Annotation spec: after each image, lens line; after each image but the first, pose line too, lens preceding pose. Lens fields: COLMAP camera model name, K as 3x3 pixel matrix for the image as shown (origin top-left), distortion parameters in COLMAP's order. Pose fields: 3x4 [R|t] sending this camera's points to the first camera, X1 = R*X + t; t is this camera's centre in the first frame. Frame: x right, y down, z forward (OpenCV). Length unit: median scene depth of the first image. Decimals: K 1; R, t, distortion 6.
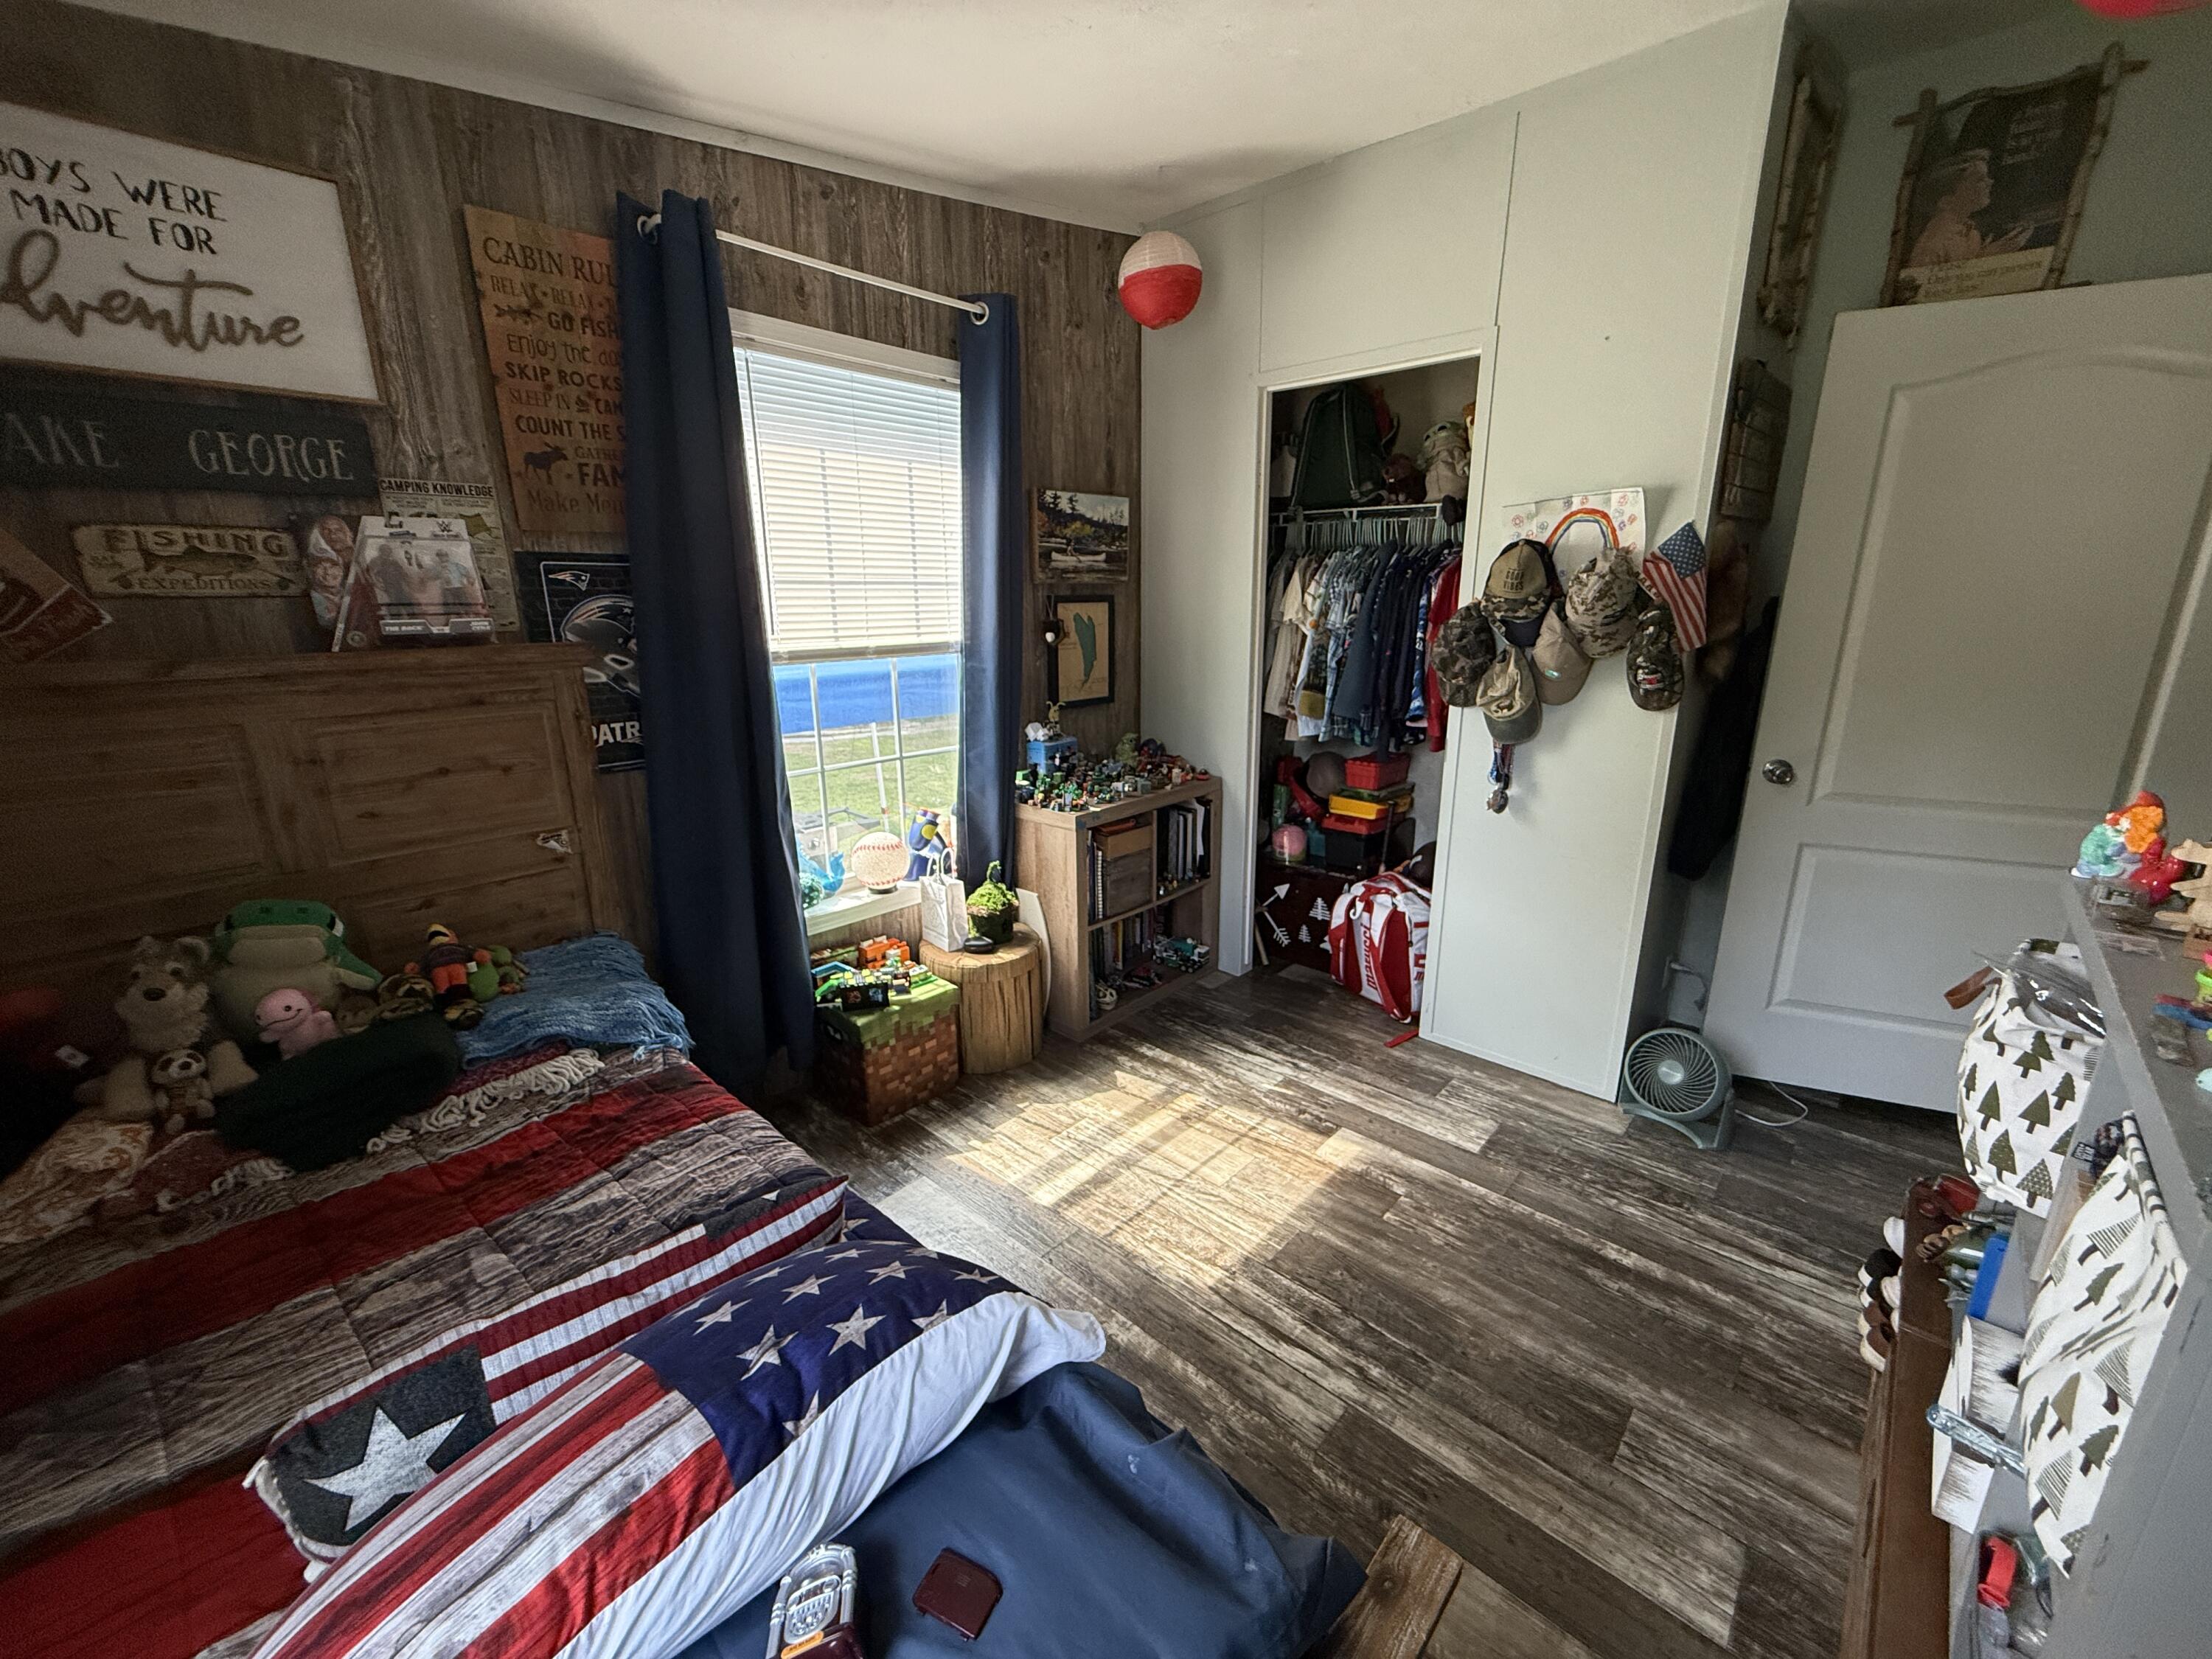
lens RADIAL K [[891.2, 0, 1106.0], [0, 891.2, 829.5], [0, 0, 1]] dist [0.000474, 0.000067]
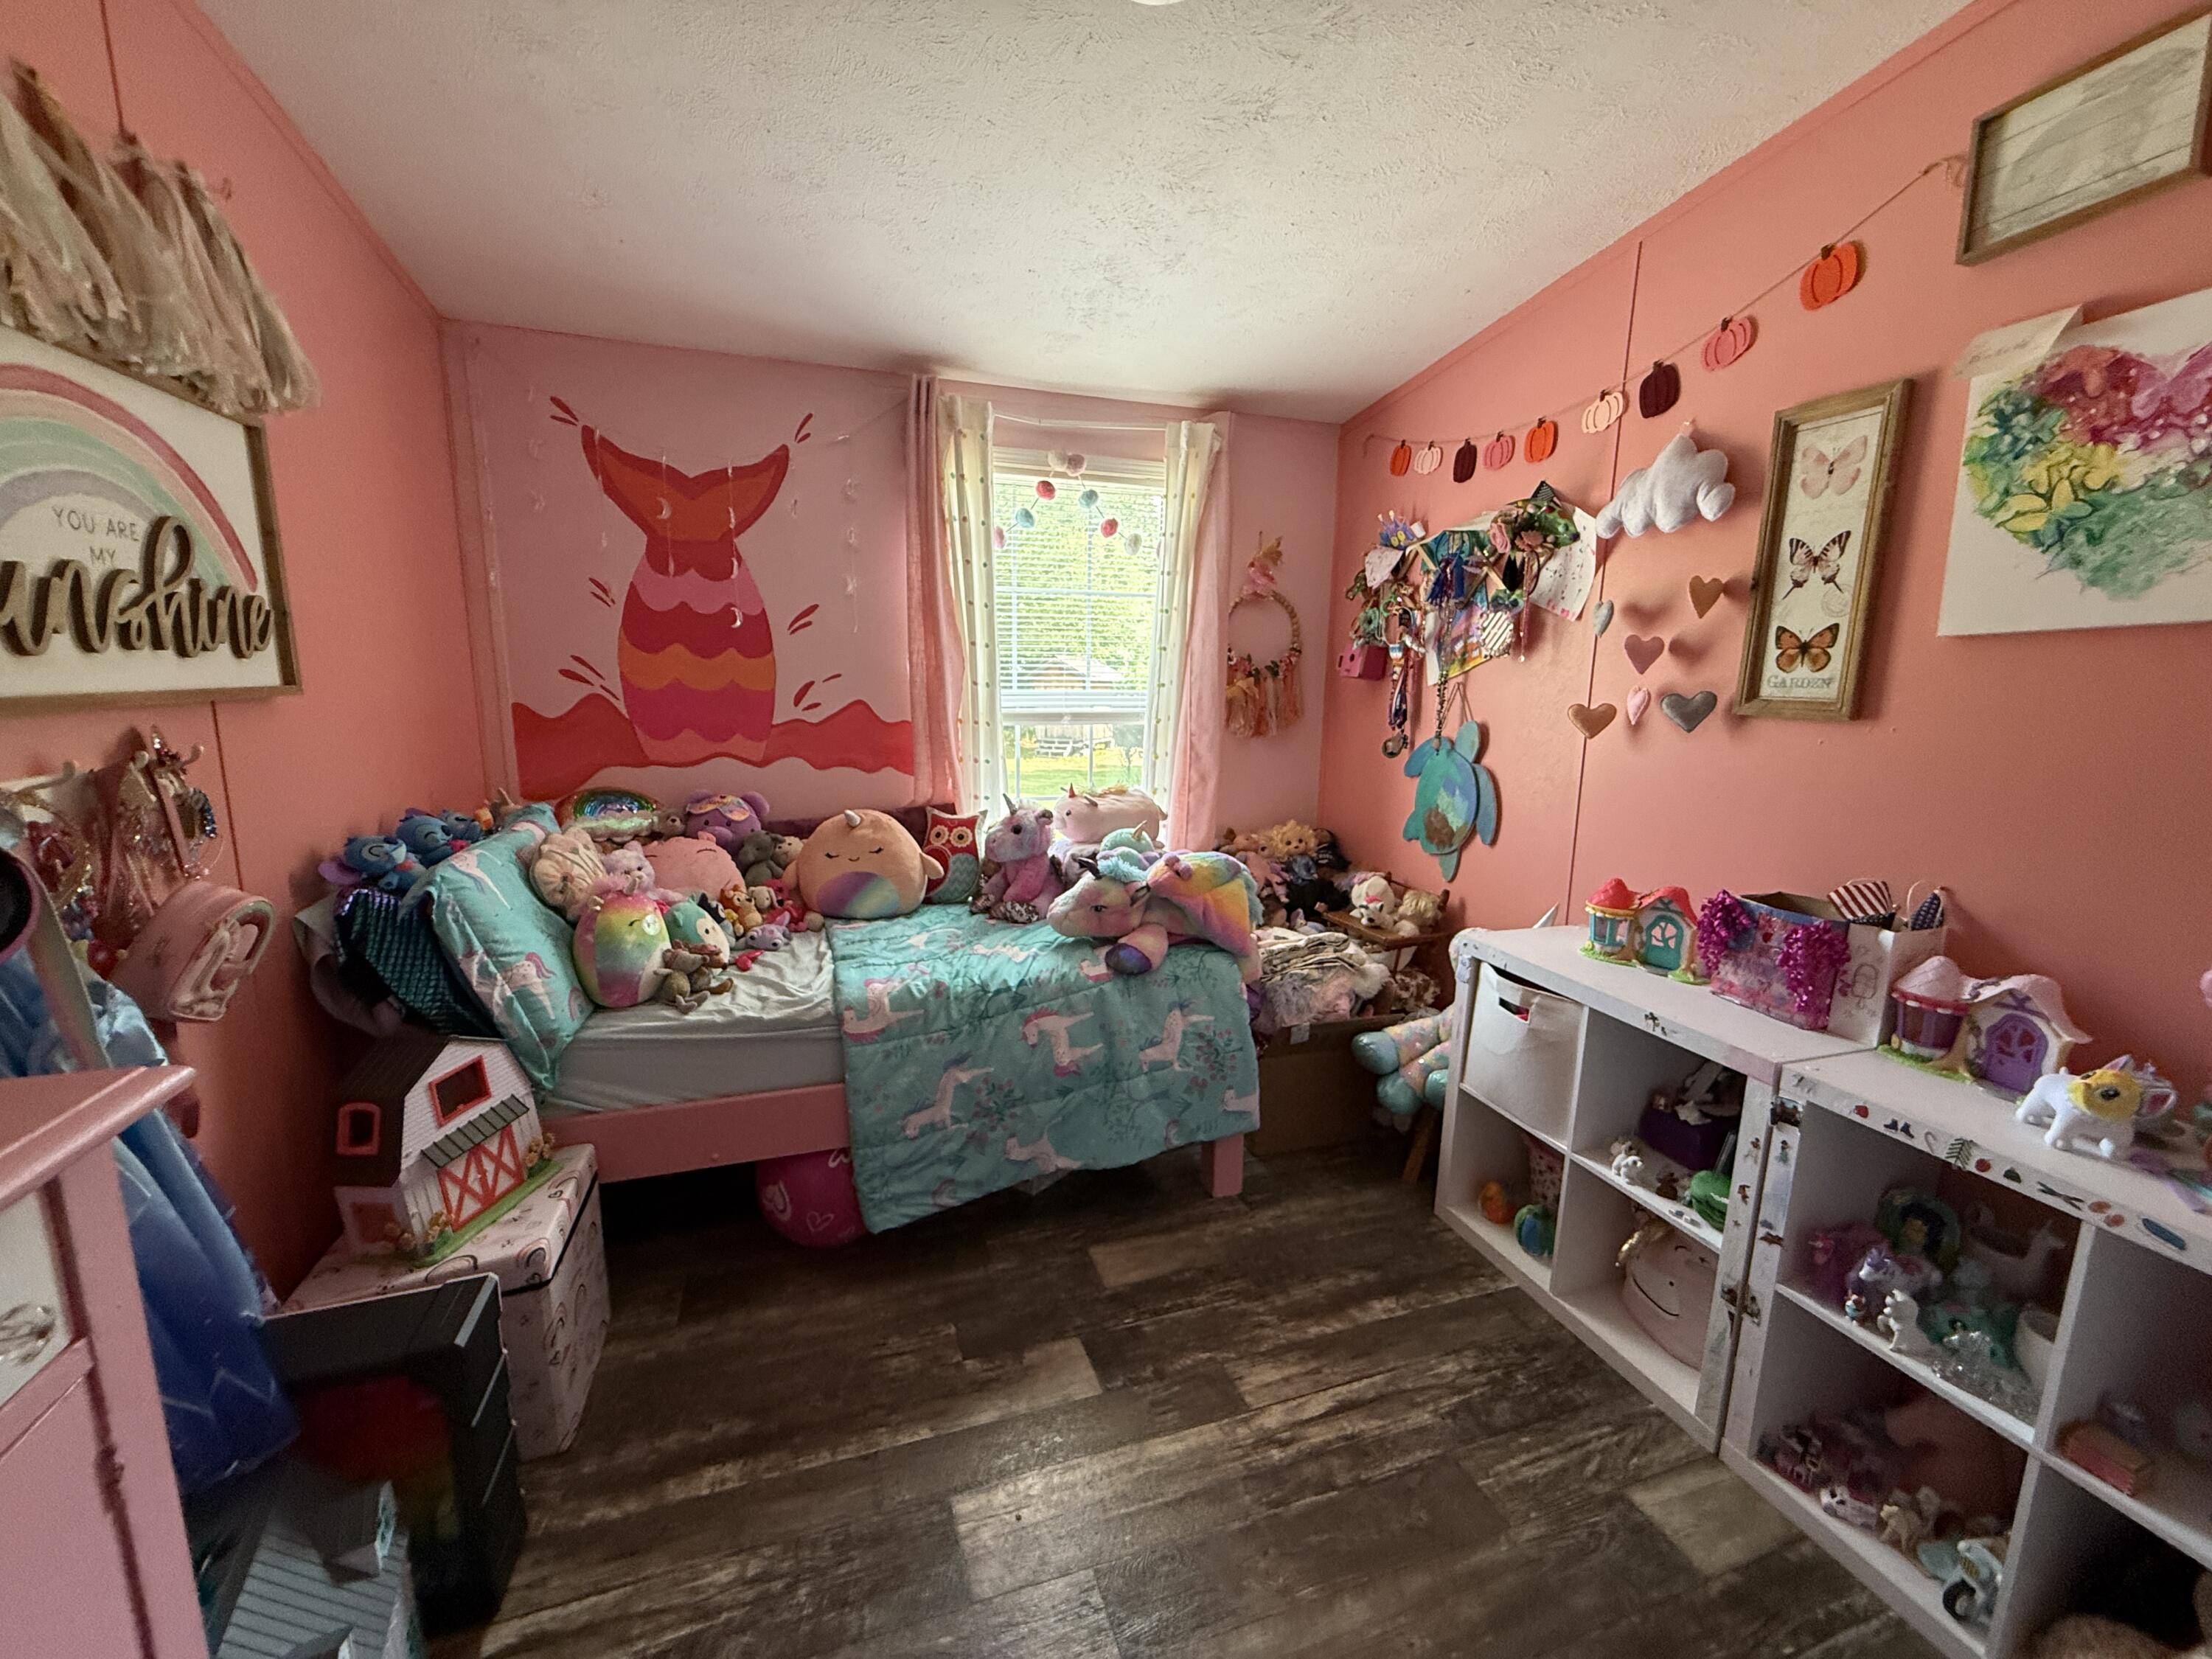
lens RADIAL K [[886.3, 0, 1099.0], [0, 886.3, 828.5], [0, 0, 1]] dist [0.001353, 0.000258]
pose [[-0.483885, 0.142886, -0.863388, 0.784525], [-0.240965, 0.926690, 0.288411, -0.274728], [0.841303, 0.347604, -0.413981, 1.094595]]
